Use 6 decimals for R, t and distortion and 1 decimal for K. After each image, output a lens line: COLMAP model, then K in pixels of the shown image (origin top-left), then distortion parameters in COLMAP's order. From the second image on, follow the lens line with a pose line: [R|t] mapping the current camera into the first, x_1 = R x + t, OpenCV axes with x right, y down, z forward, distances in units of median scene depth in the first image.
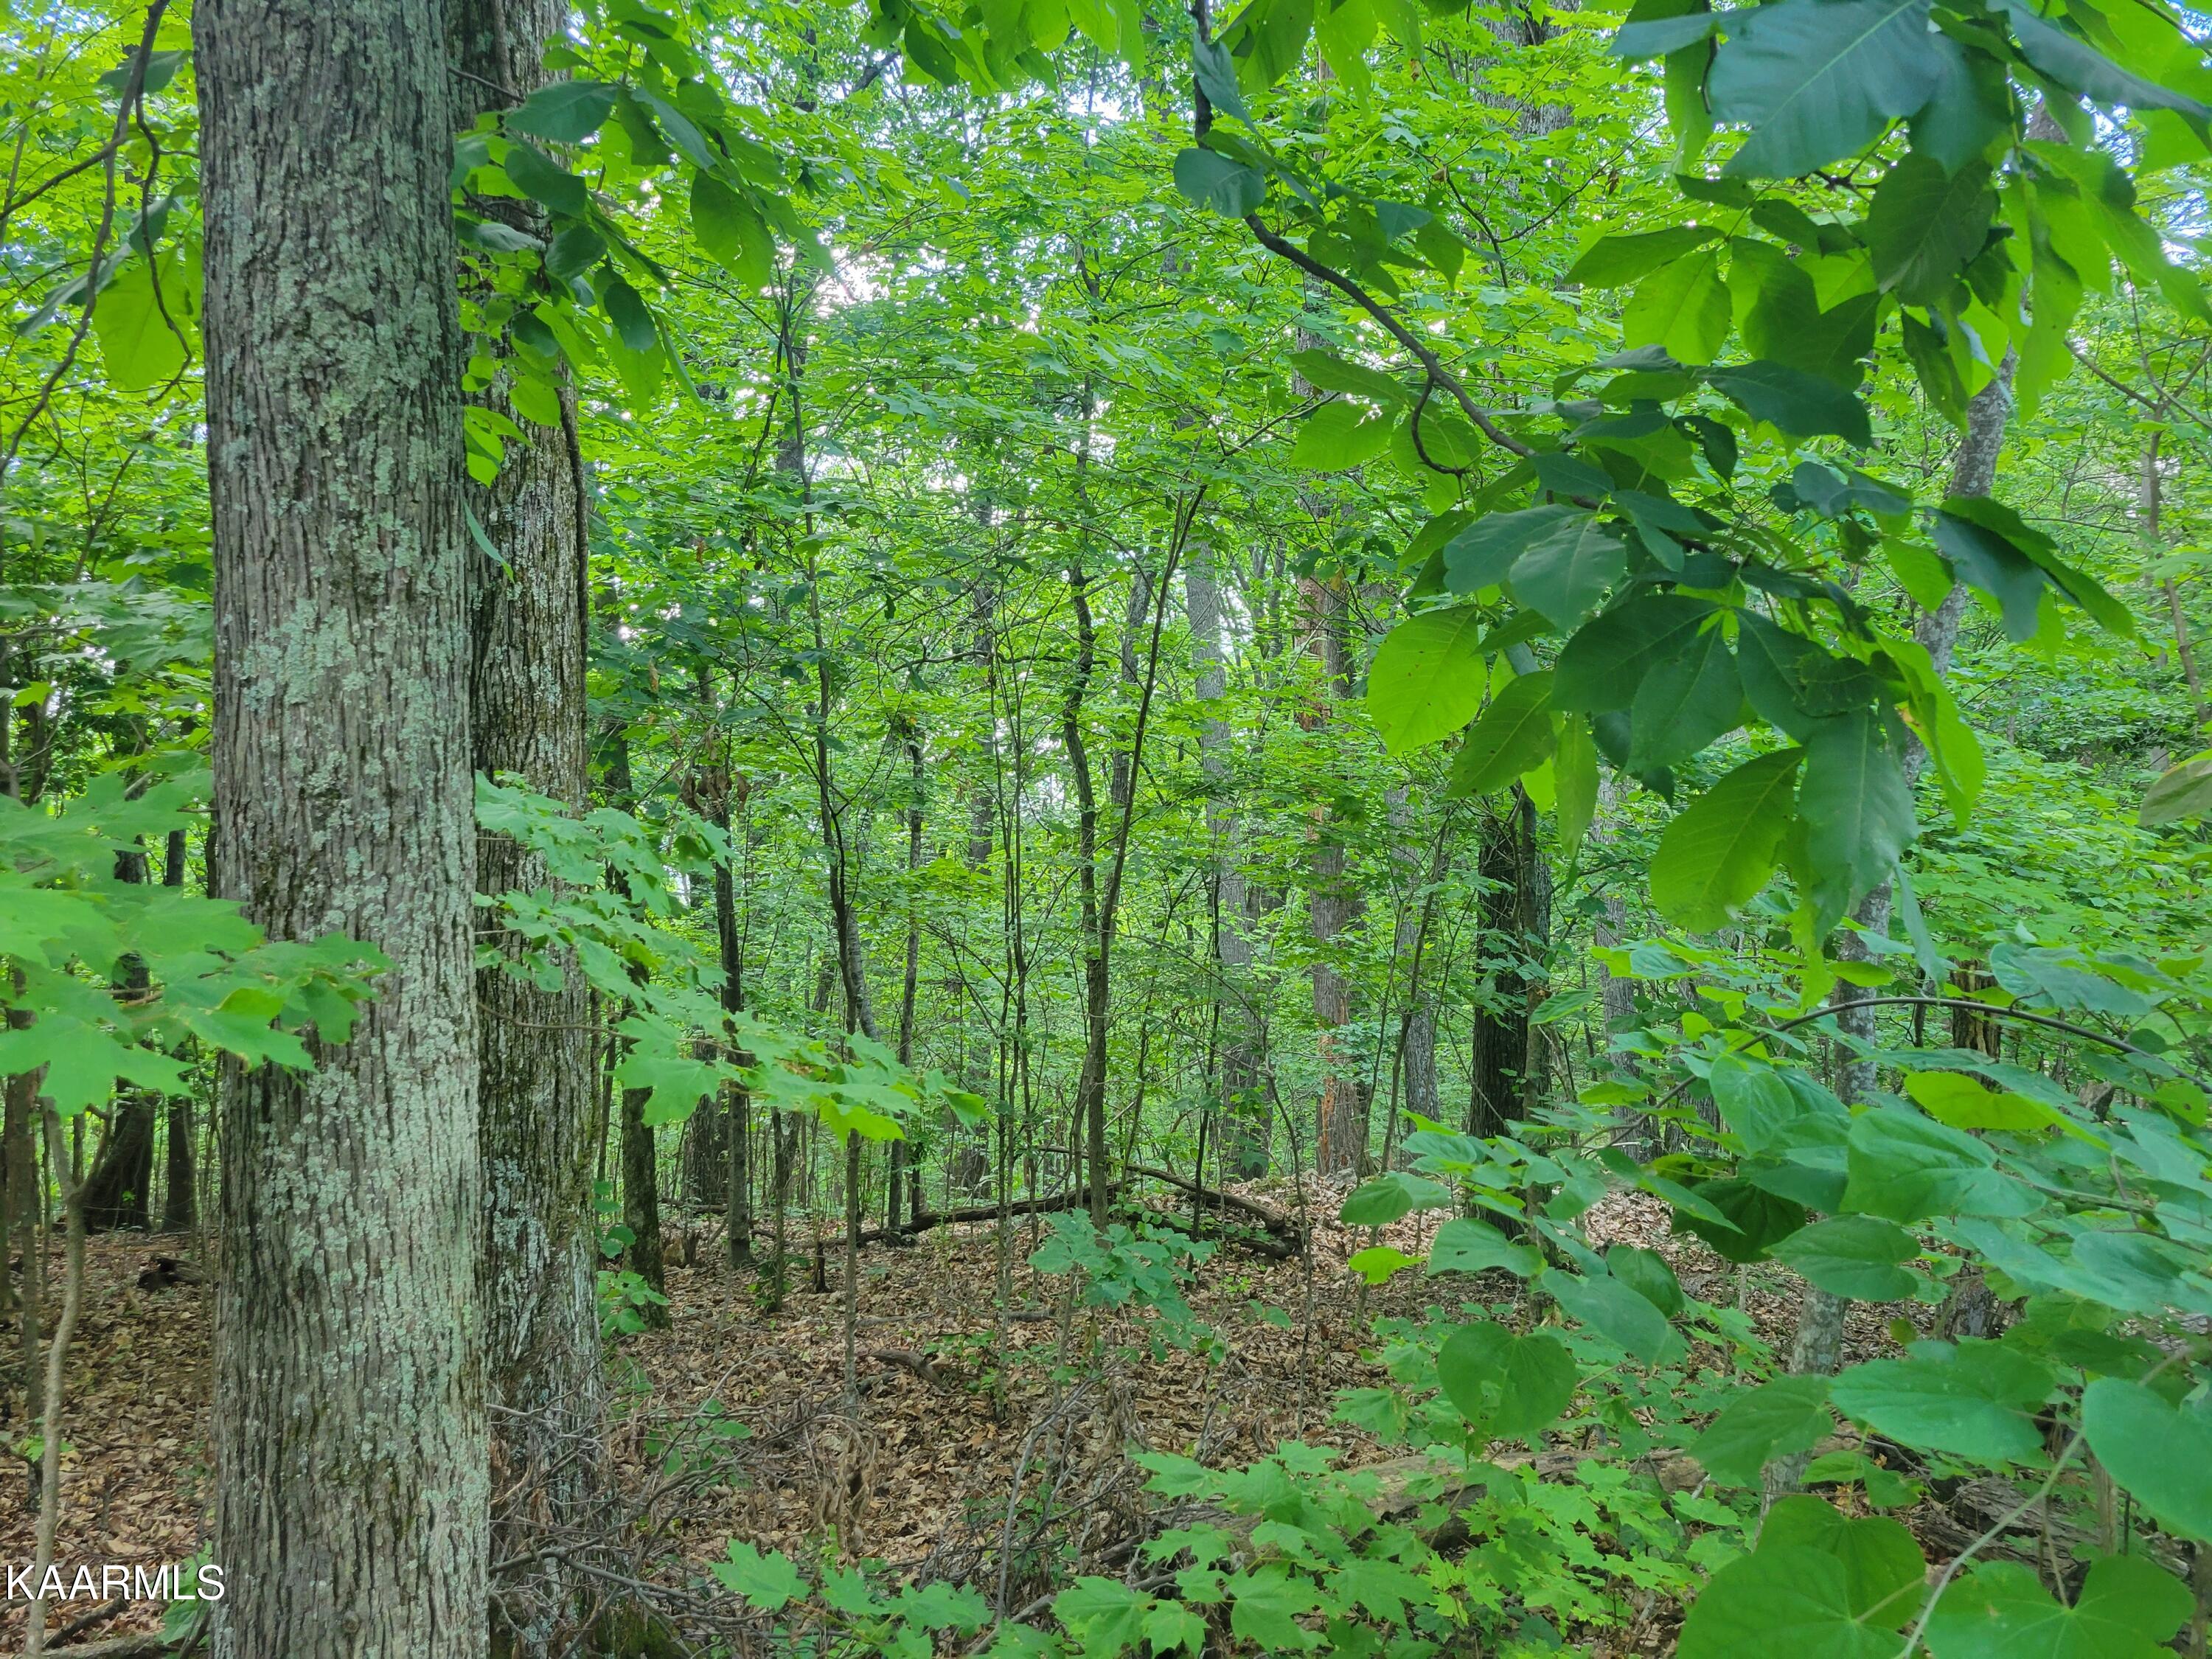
lens RADIAL K [[1673.2, 0, 1108.4], [0, 1673.2, 826.6], [0, 0, 1]] dist [0.043082, -0.036527]
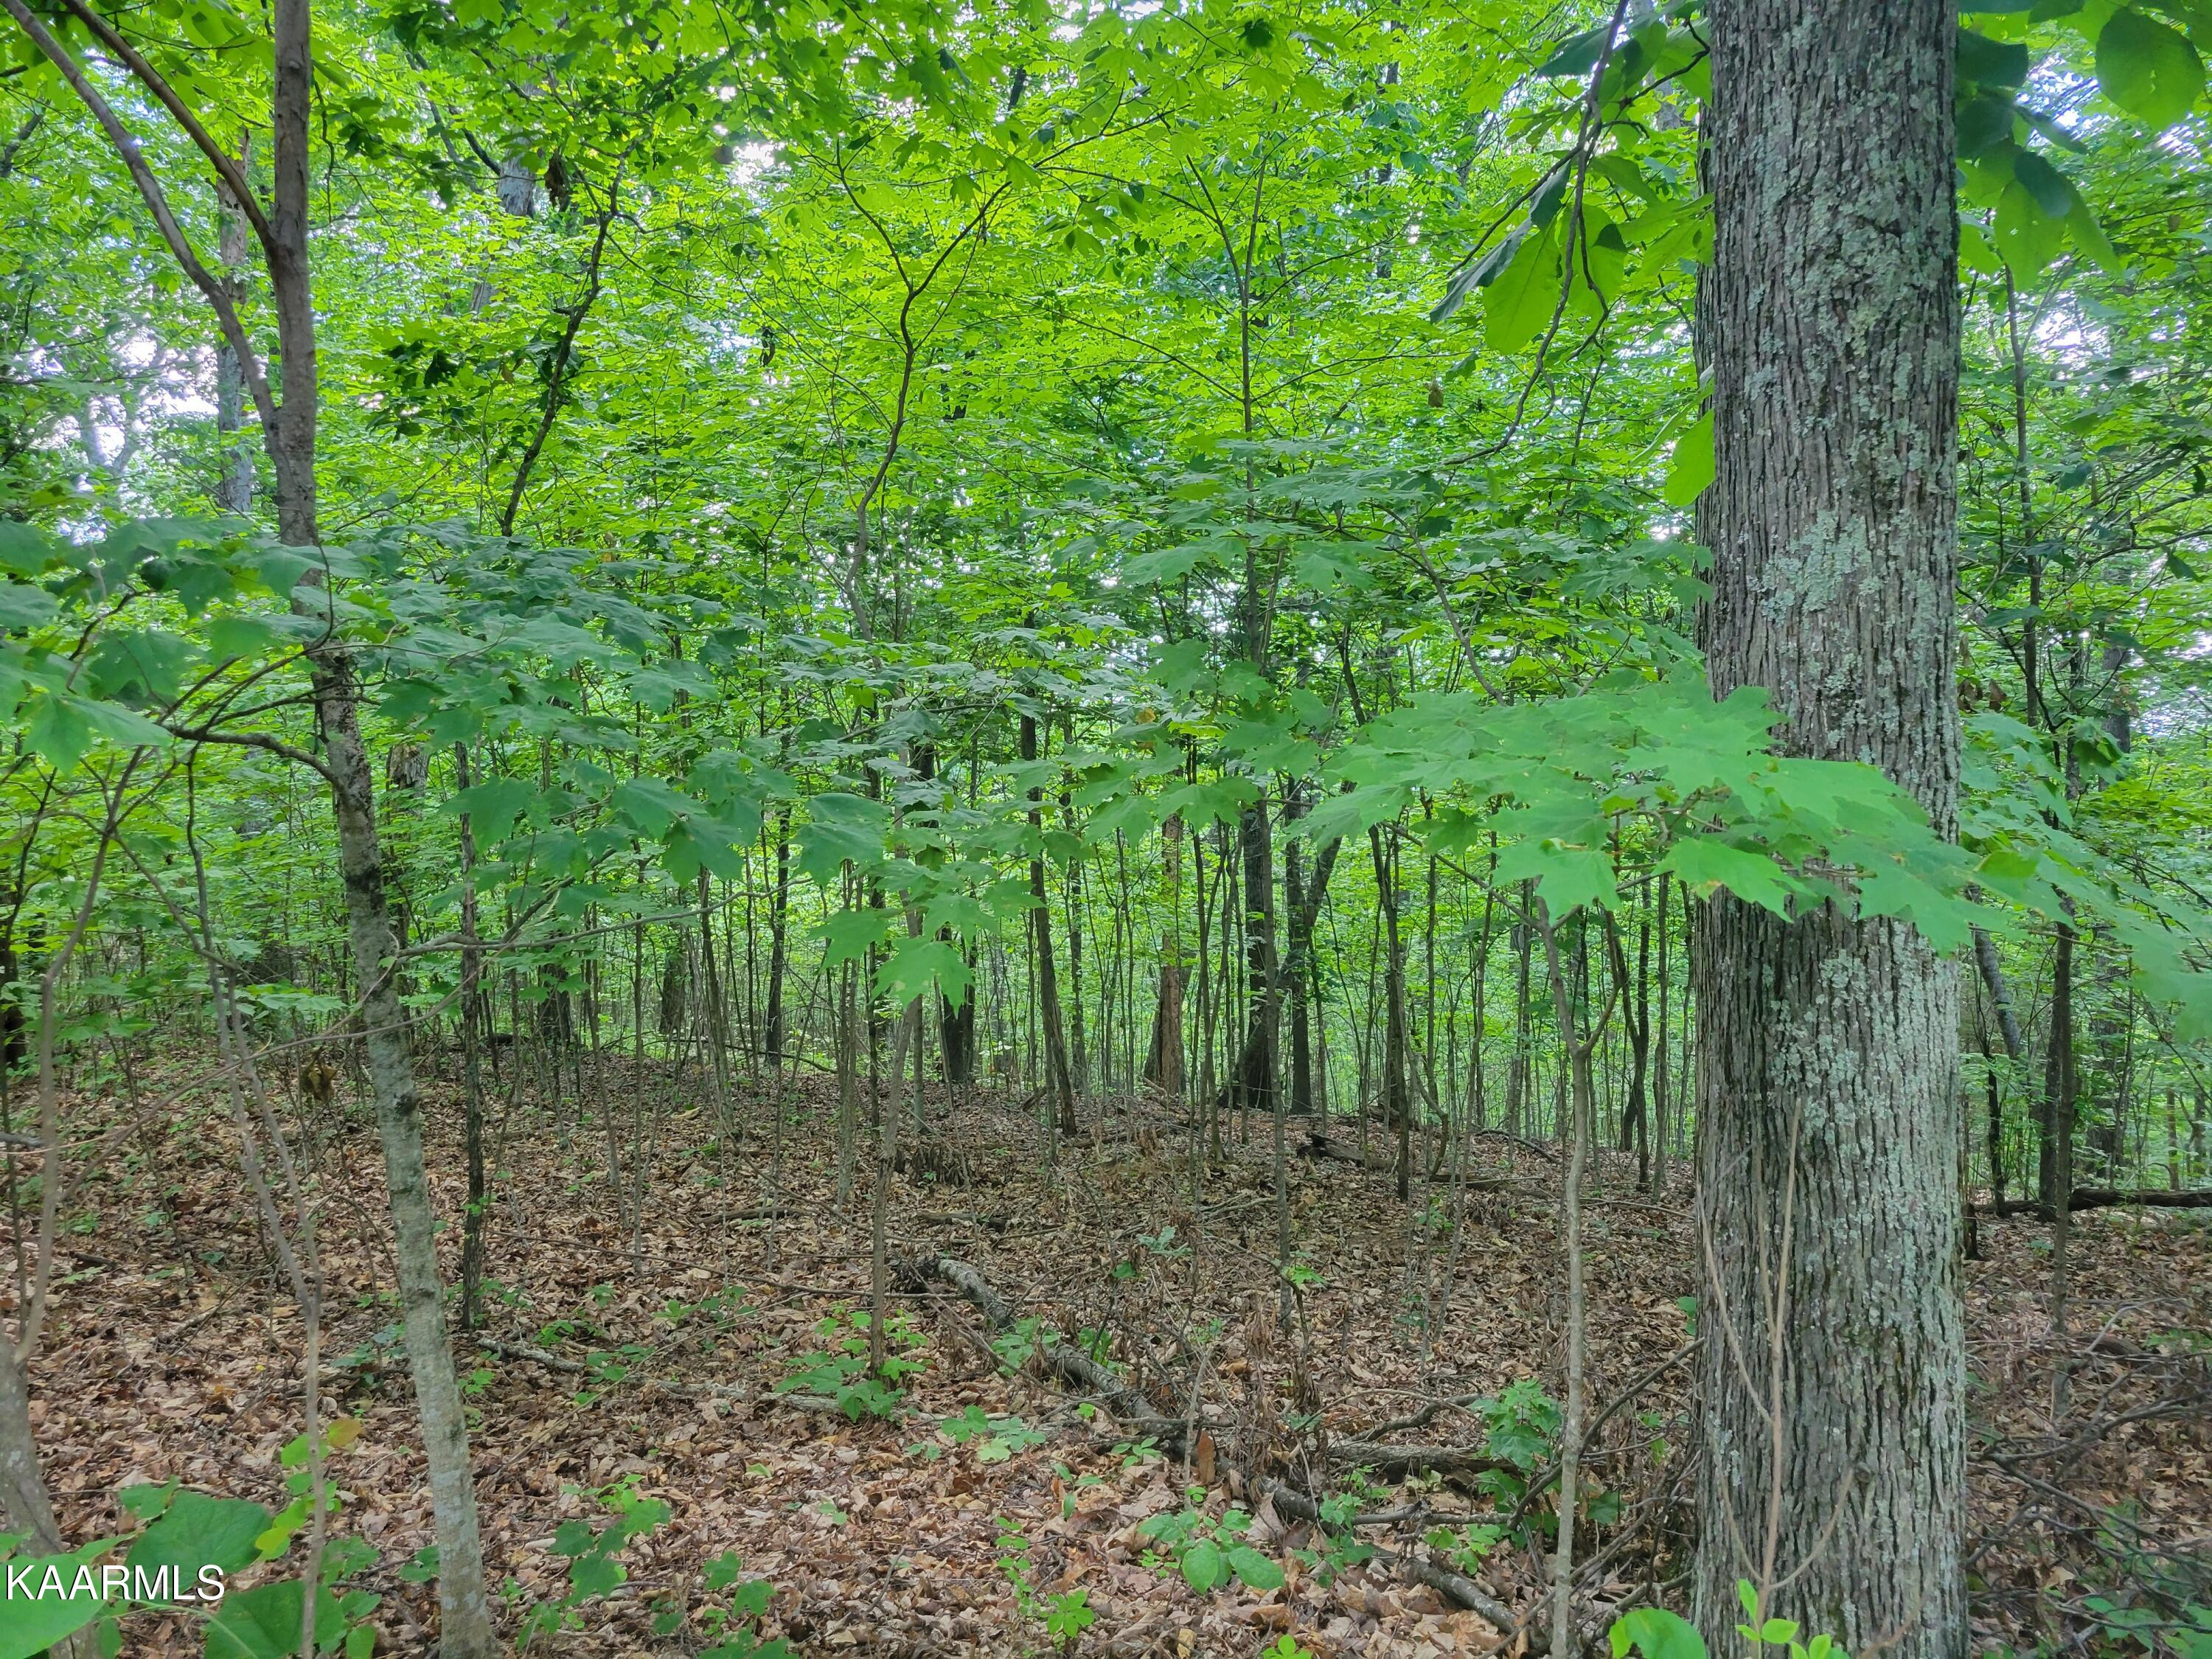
lens RADIAL K [[1673.2, 0, 1107.0], [0, 1673.2, 827.8], [0, 0, 1]] dist [0.043082, -0.036527]
pose [[0.809527, 0.007026, -0.587041, -0.212742], [0.018165, 0.999150, 0.037009, 0.016246], [0.586802, -0.040624, 0.808711, -0.125765]]
